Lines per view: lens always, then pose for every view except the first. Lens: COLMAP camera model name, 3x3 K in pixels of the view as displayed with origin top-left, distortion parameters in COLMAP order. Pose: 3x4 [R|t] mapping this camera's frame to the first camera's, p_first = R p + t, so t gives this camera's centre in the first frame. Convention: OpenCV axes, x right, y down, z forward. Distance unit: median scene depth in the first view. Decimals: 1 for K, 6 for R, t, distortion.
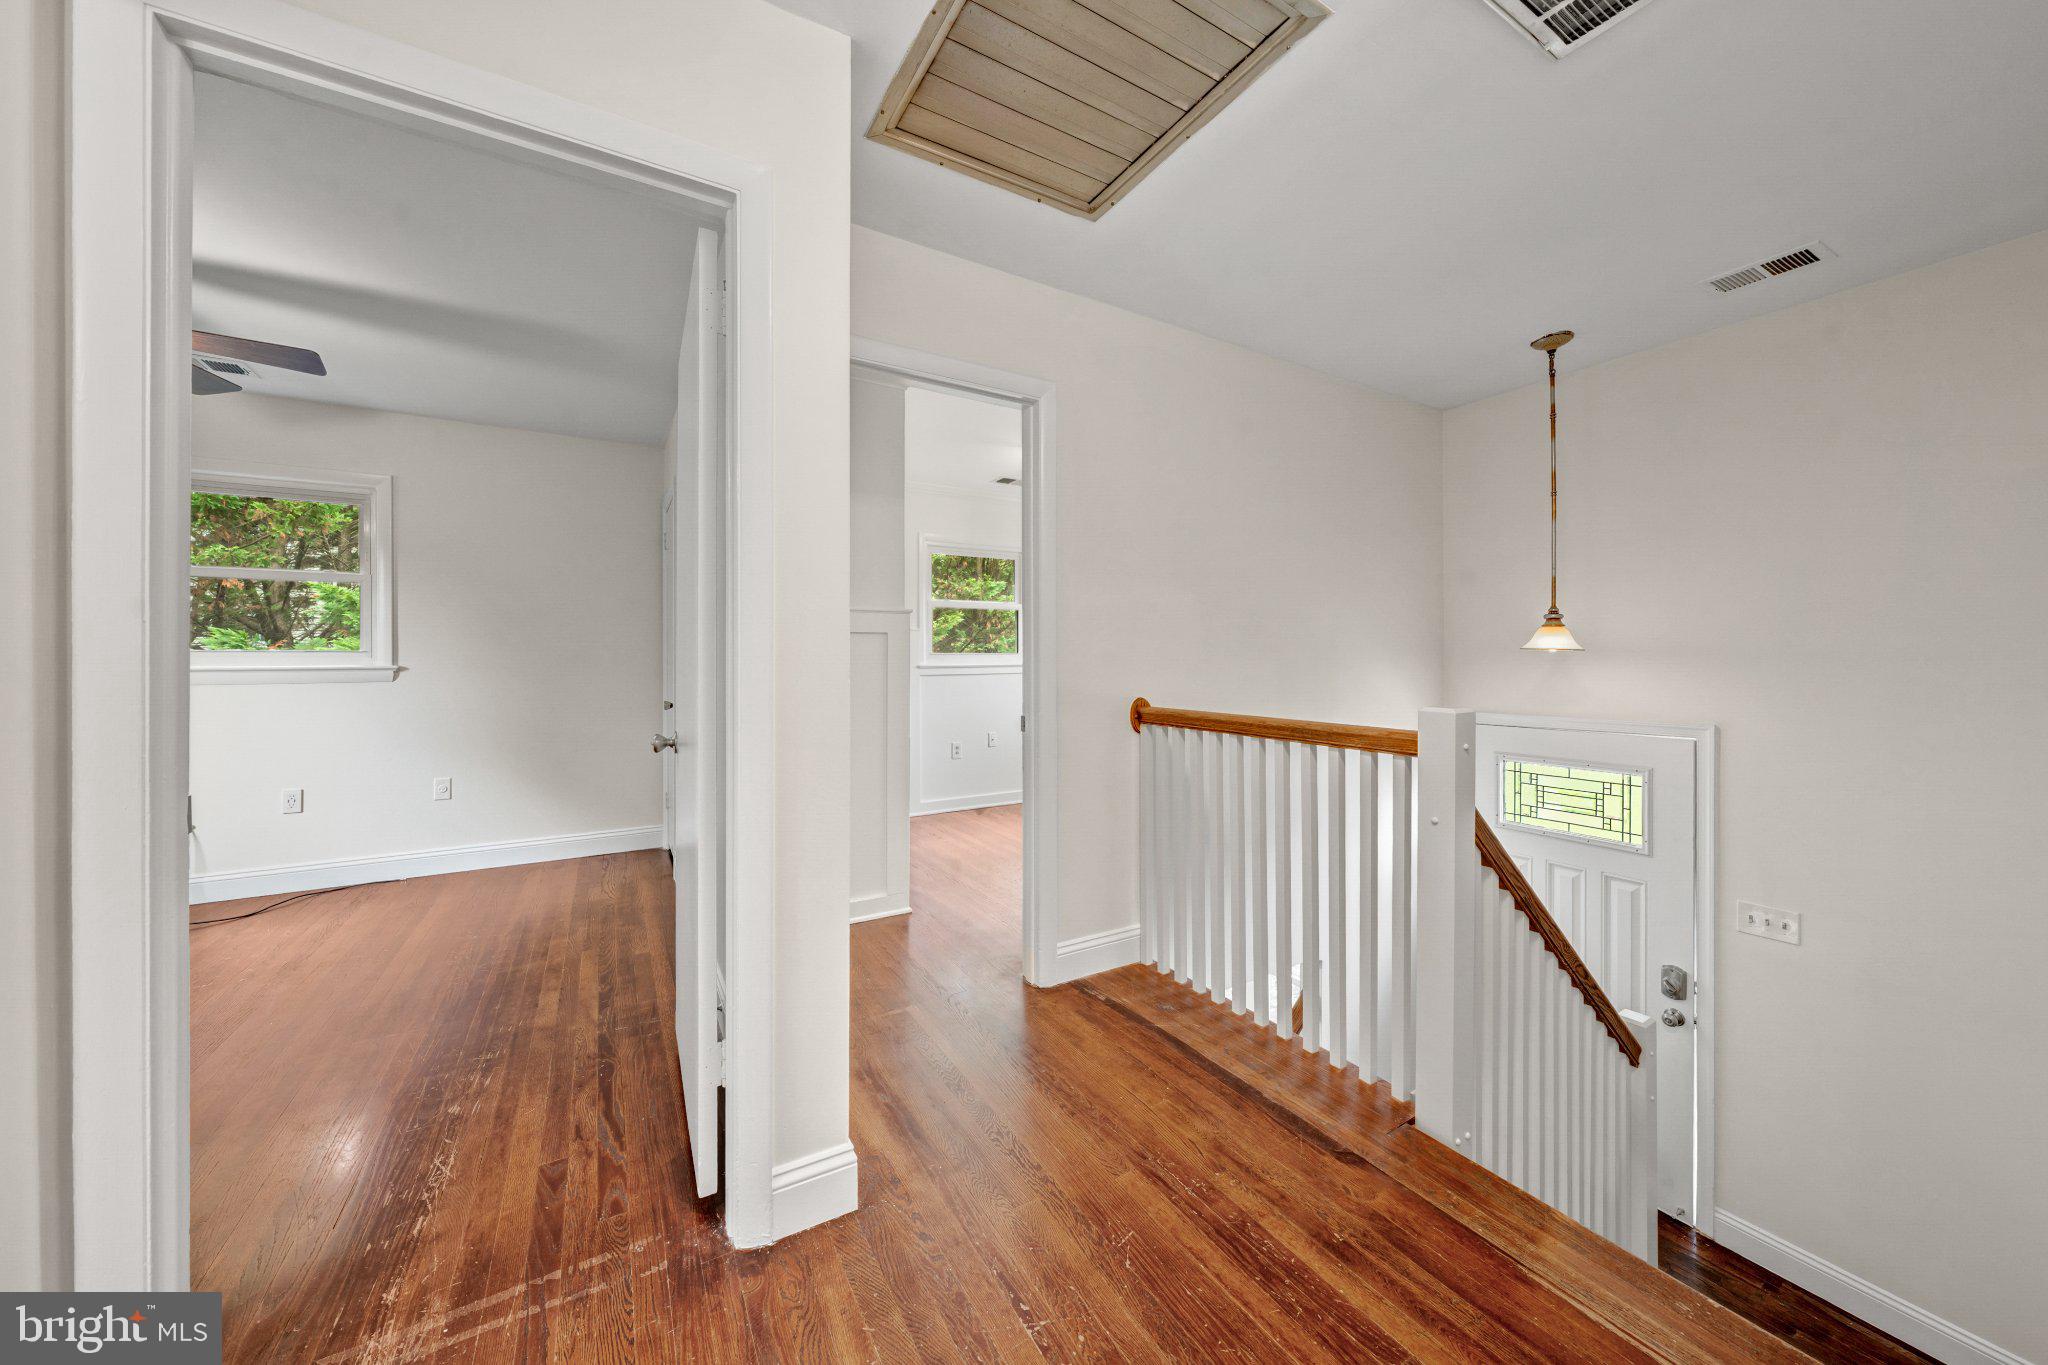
lens RADIAL K [[712.7, 0, 1025.3], [0, 712.7, 656.0], [0, 0, 1]] dist [-0.000080, -0.000013]
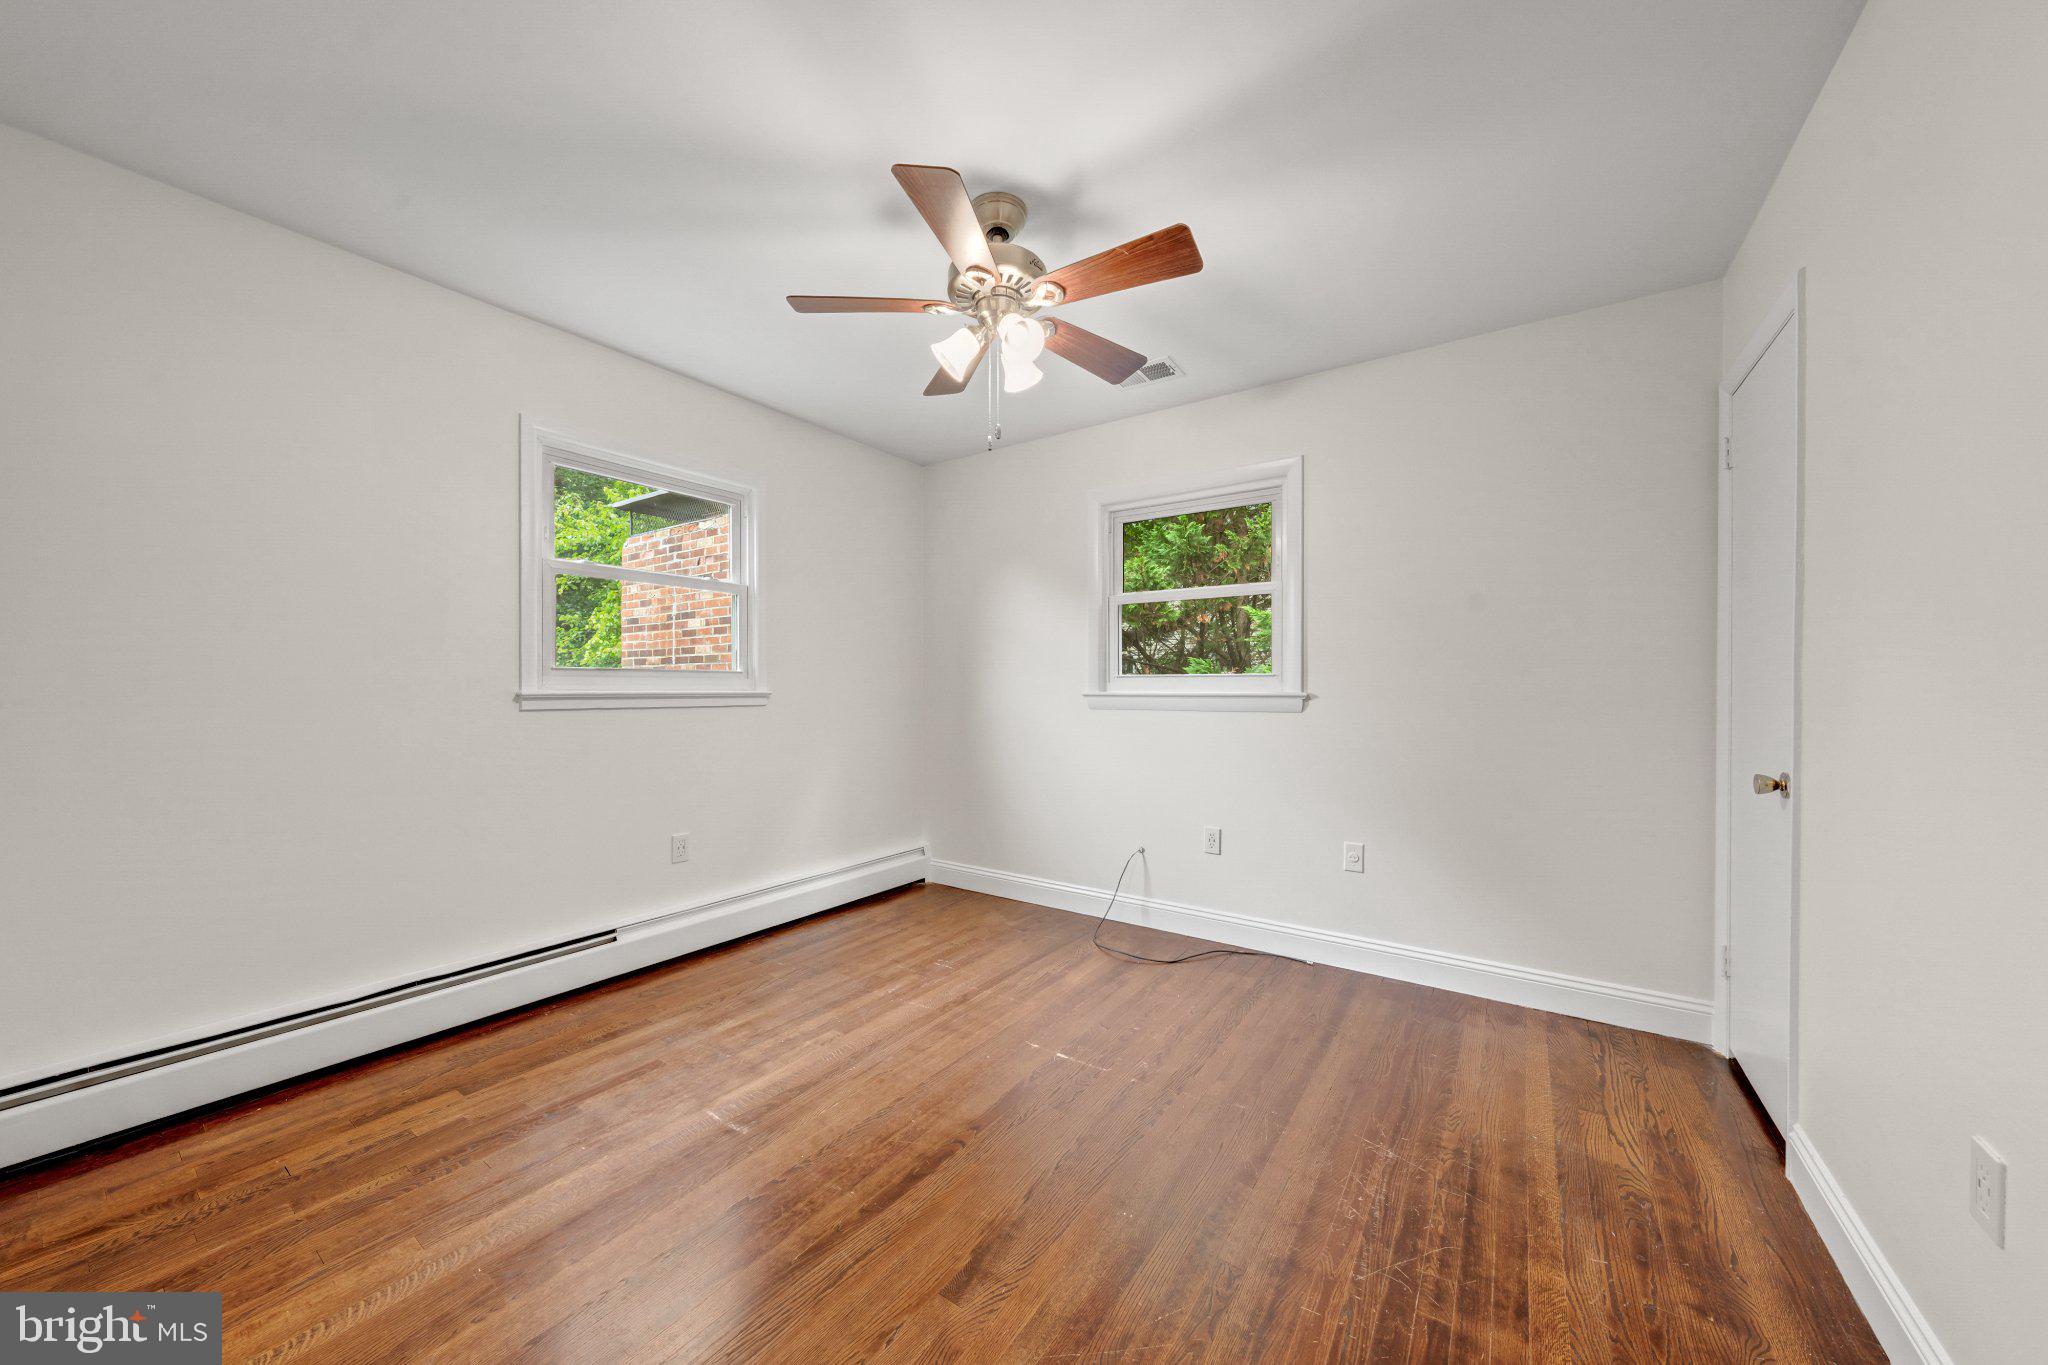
lens RADIAL K [[717.7, 0, 1024.0], [0, 717.7, 682.5], [0, 0, 1]] dist [-0.001086, -0.000138]
pose [[0.423856, -0.000809, -0.905729, -0.303306], [-0.001688, 0.999997, -0.001683, 0.004780], [0.905728, 0.002243, 0.423854, 0.394975]]
